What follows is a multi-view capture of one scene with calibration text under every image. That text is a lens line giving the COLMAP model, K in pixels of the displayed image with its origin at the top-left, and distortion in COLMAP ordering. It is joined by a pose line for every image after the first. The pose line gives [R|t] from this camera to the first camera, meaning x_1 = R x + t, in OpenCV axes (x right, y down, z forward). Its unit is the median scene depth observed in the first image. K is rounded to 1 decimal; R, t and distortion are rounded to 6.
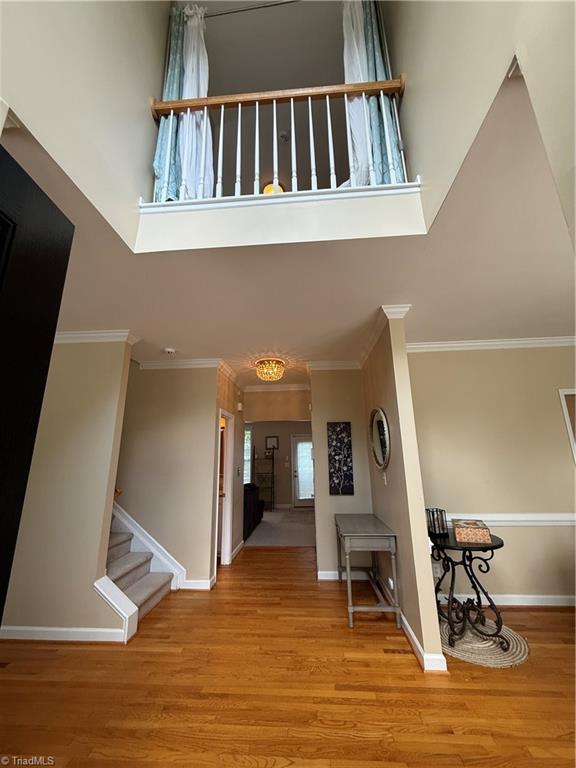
lens RADIAL K [[305.9, 0, 289.2], [0, 305.9, 381.2], [0, 0, 1]] dist [-0.001717, 0.000052]
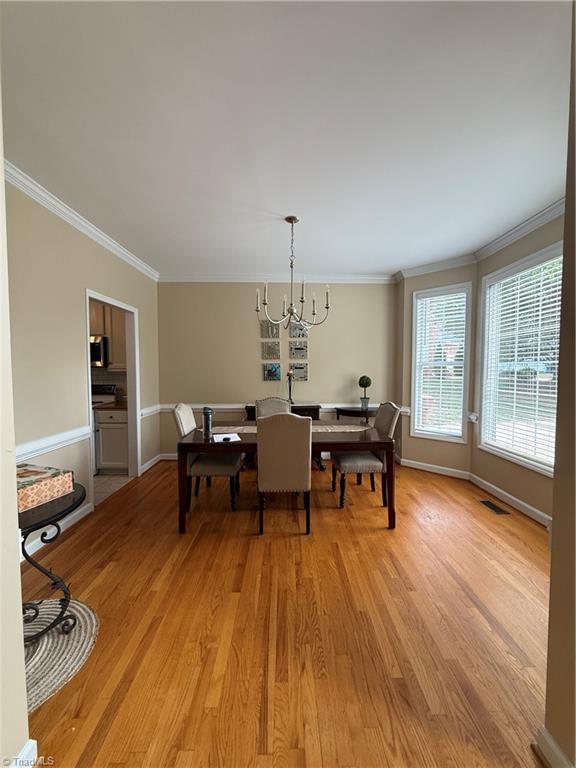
lens RADIAL K [[305.9, 0, 289.1], [0, 305.9, 382.8], [0, 0, 1]] dist [-0.001717, 0.000052]
pose [[-0.088987, -0.029333, 0.995601, -0.016619], [-0.237557, 0.971346, 0.007386, 0.280949], [-0.967289, -0.235855, -0.093405, 0.964480]]
